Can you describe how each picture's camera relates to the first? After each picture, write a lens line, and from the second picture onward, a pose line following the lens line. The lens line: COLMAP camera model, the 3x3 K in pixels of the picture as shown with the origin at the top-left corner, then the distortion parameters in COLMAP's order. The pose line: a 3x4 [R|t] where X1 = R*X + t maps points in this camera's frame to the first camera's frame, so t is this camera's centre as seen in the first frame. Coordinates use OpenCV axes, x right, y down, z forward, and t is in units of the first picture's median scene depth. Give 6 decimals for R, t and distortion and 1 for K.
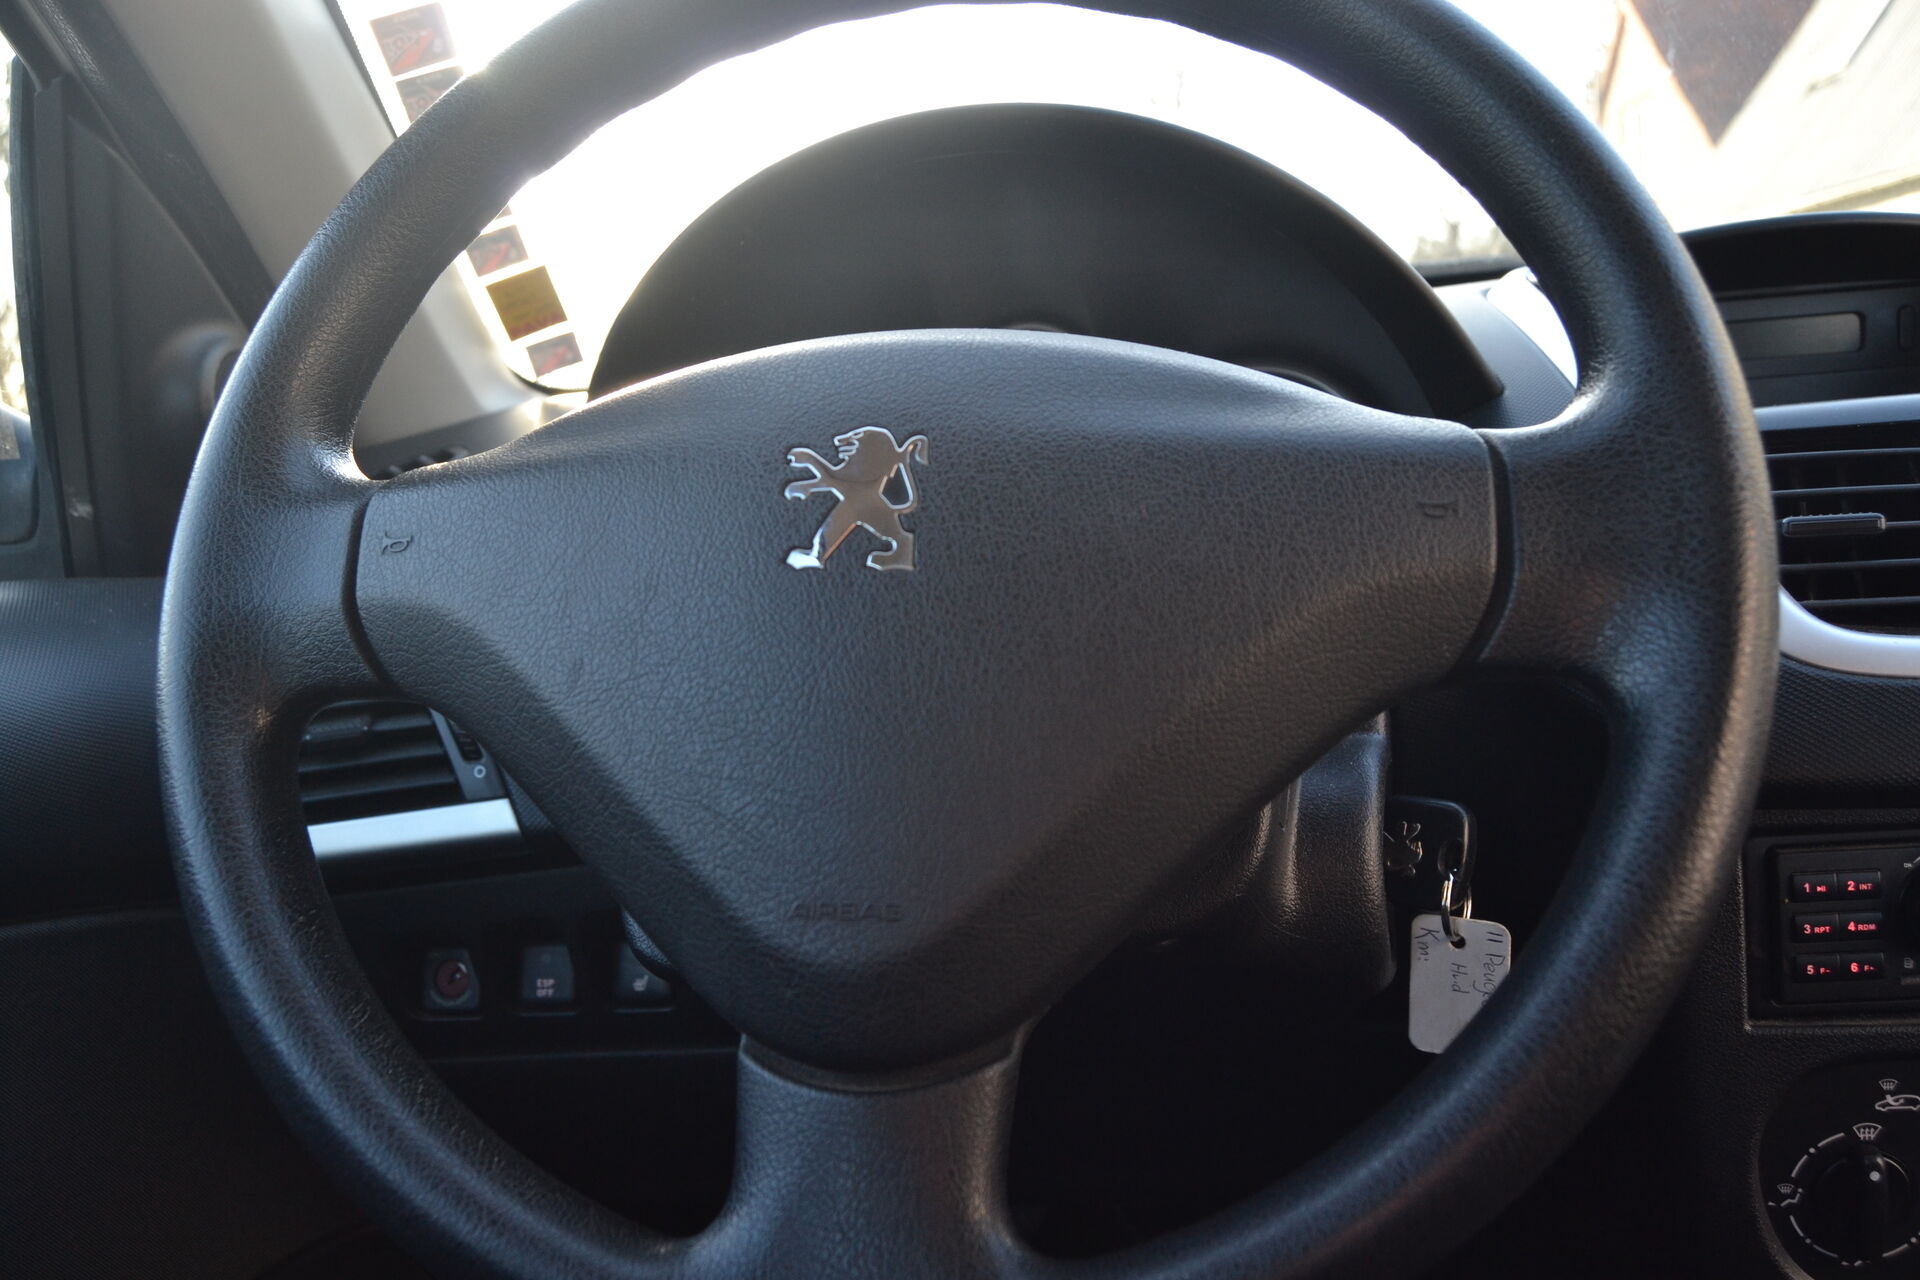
lens RADIAL K [[1528.3, 0, 959.6], [0, 1528.3, 642.5], [0, 0, 1]] dist [-0.085175, 0.015206]
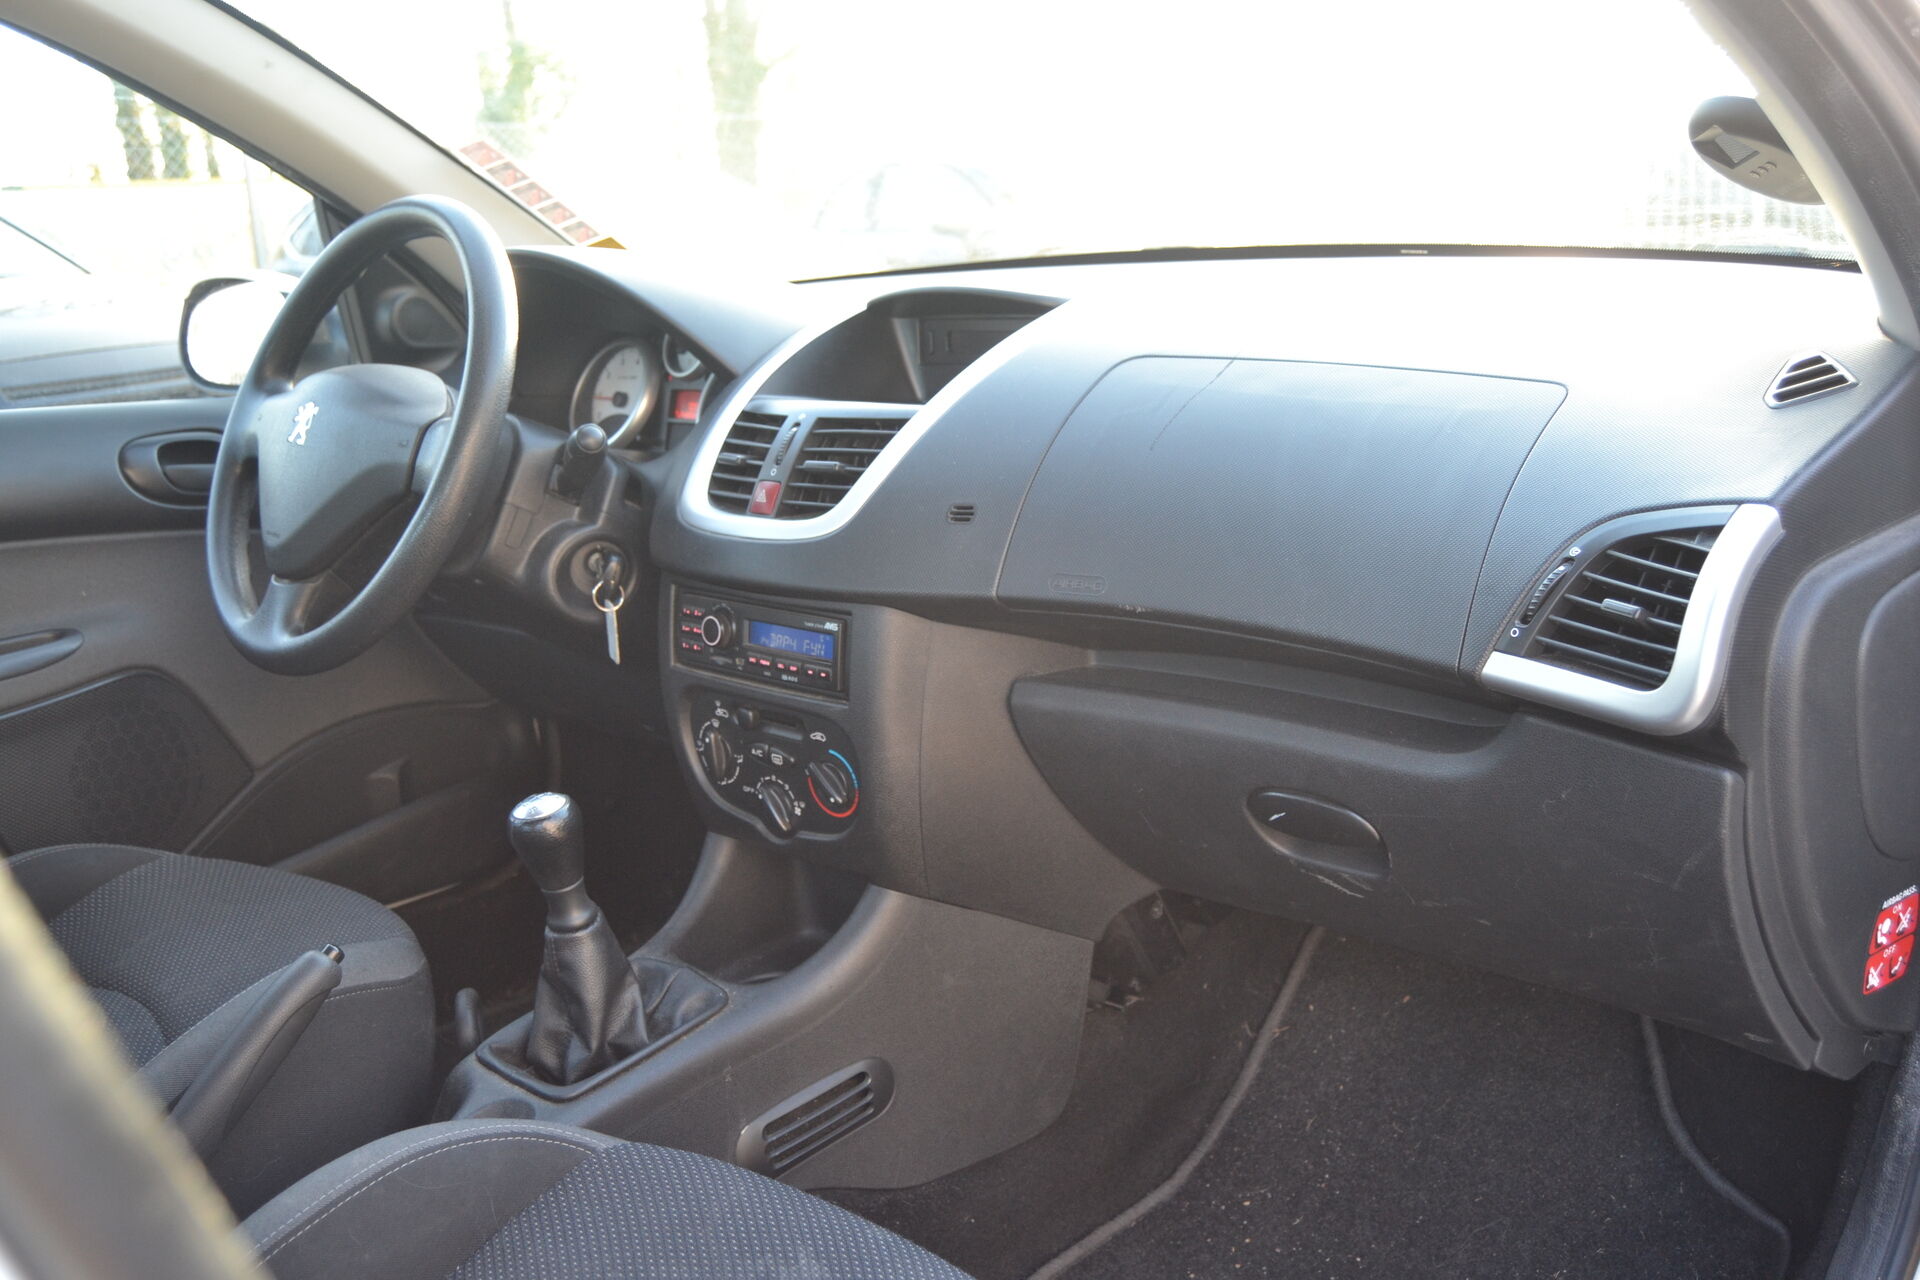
lens RADIAL K [[1647.3, 0, 958.6], [0, 1647.3, 625.1], [0, 0, 1]] dist [-0.063146, 0.001025]
pose [[0.833850, 0.176161, -0.523127, 2.321160], [-0.105993, 0.981172, 0.161455, -0.284296], [0.541720, -0.079182, 0.836821, -0.971034]]
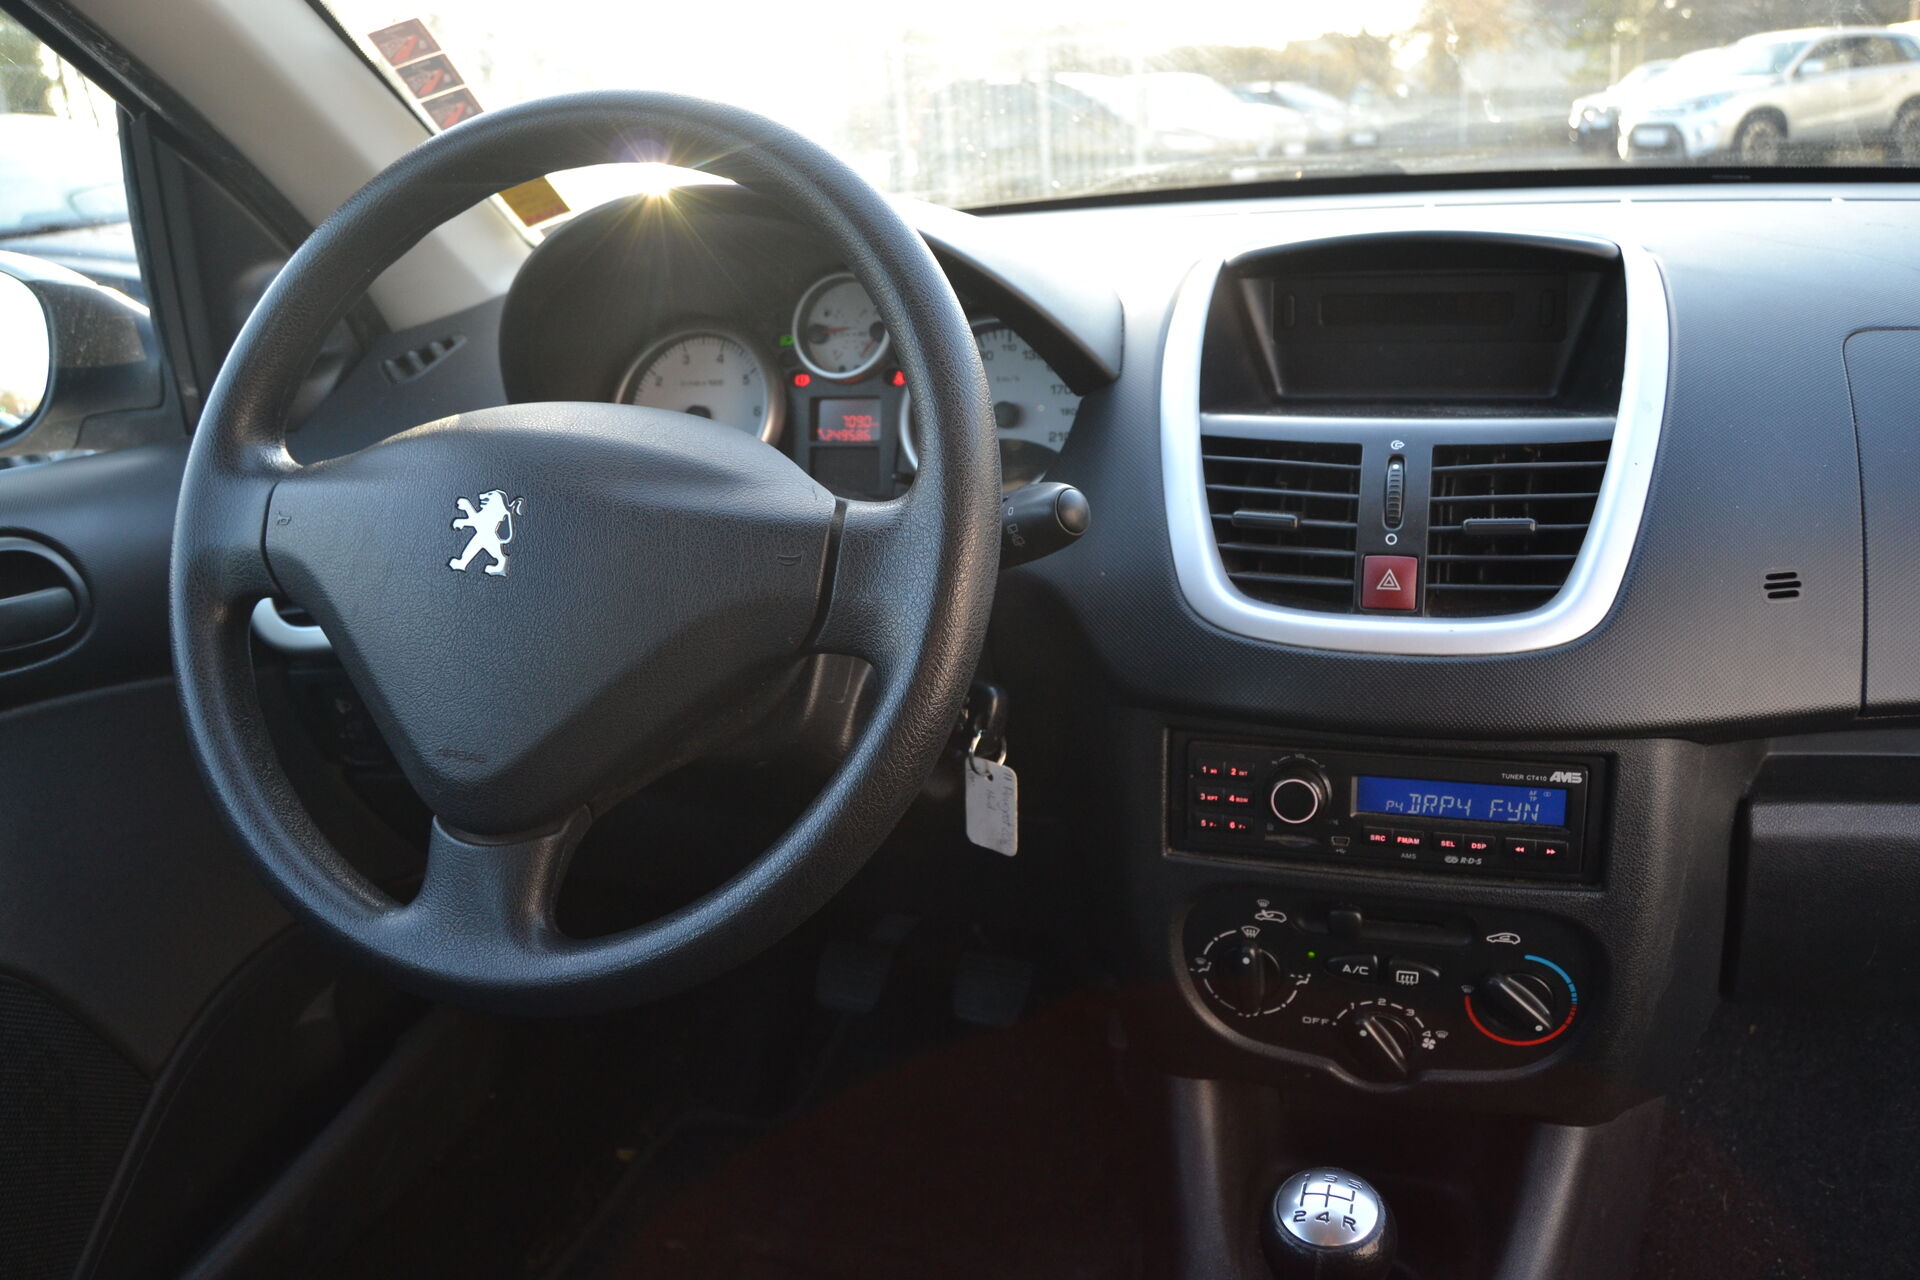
lens RADIAL K [[1528.3, 0, 944.4], [0, 1528.3, 663.7], [0, 0, 1]] dist [-0.085175, 0.015206]
pose [[0.985617, 0.081376, -0.148109, 0.531261], [-0.048884, 0.976247, 0.211074, -0.246744], [0.161767, -0.200798, 0.966184, -0.491136]]
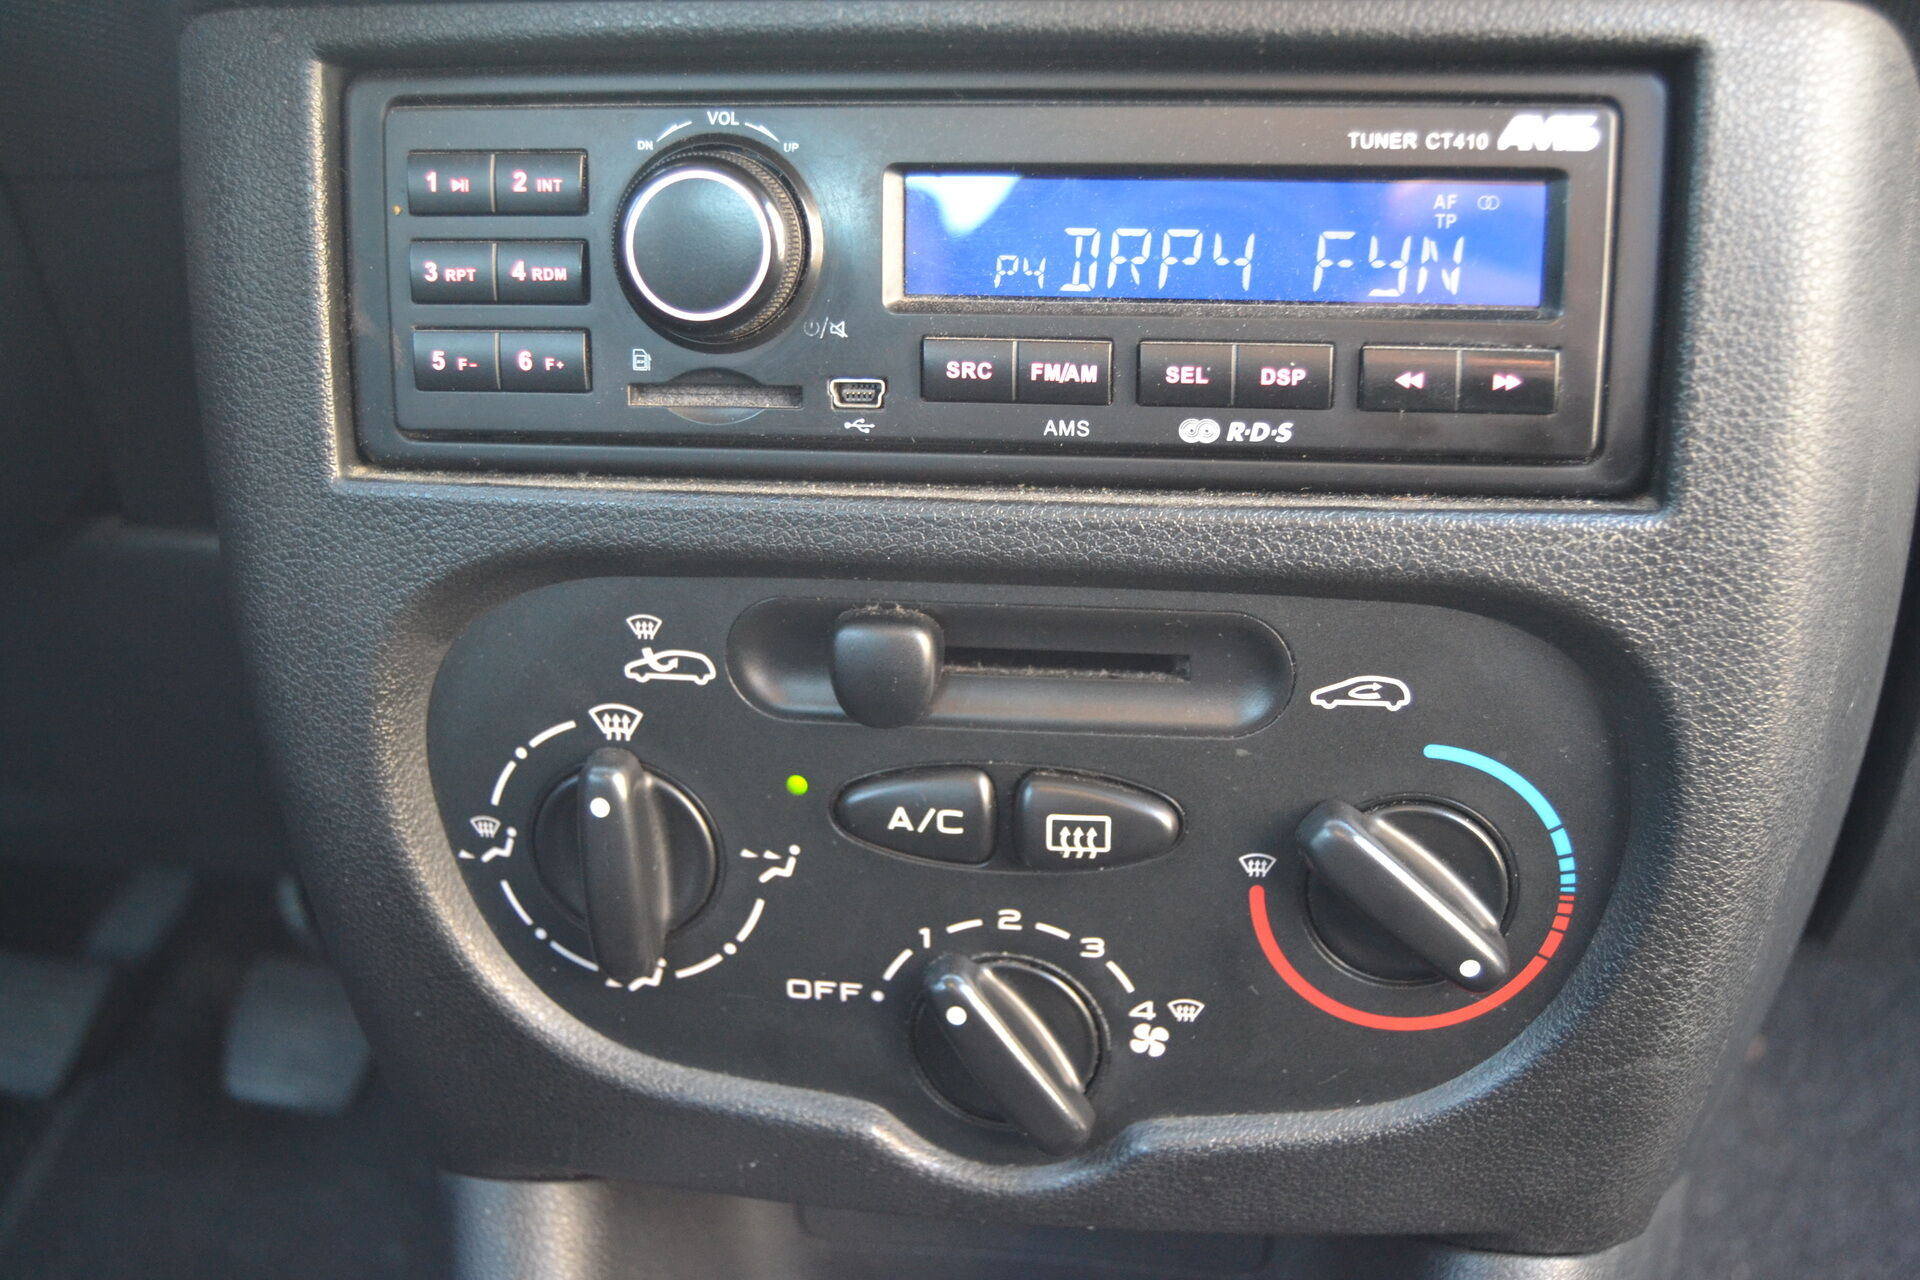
lens RADIAL K [[2005.1, 0, 959.5], [0, 2005.1, 646.4], [0, 0, 1]] dist [-0.073665, 0.000000]
pose [[0.996537, 0.069394, 0.045803, 0.717347], [-0.076832, 0.979118, 0.188214, 0.177941], [-0.031786, -0.191081, 0.981059, 0.354824]]
